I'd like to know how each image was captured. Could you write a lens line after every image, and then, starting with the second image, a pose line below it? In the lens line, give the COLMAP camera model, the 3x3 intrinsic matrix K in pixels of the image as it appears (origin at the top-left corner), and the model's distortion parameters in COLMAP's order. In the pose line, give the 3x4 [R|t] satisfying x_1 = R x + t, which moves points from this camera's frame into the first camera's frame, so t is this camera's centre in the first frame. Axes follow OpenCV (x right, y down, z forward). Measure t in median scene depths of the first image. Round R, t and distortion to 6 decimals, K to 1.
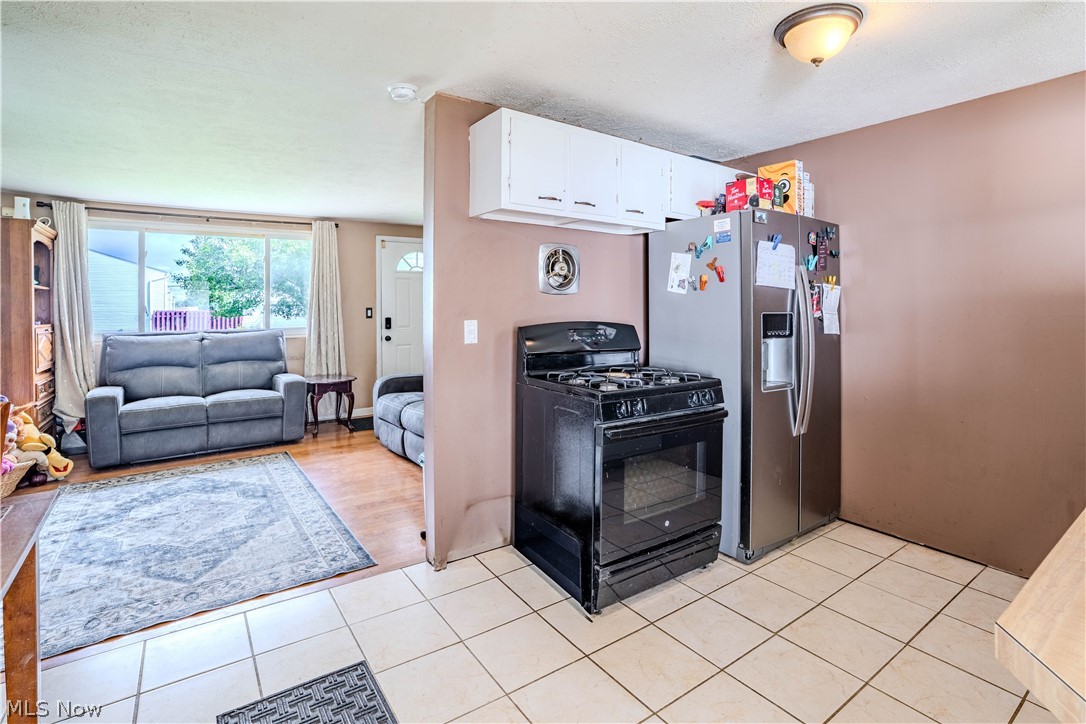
lens RADIAL K [[526.4, 0, 537.2], [0, 526.4, 305.1], [0, 0, 1]] dist [-0.003082, -0.000097]
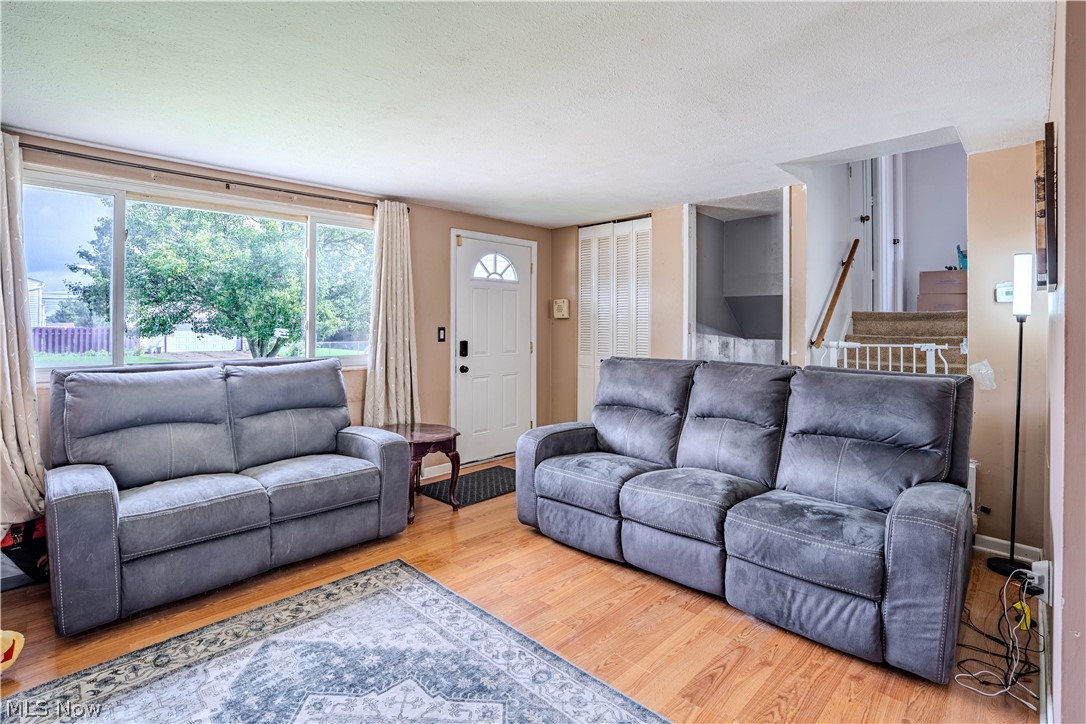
lens RADIAL K [[509.2, 0, 543.0], [0, 509.2, 324.1], [0, 0, 1]] dist [-0.034816, 0.010858]
pose [[0.980333, 0.010544, 0.197071, -0.414584], [-0.009743, 0.999940, -0.005031, 0.003791], [-0.197112, 0.003012, 0.980376, 0.370630]]
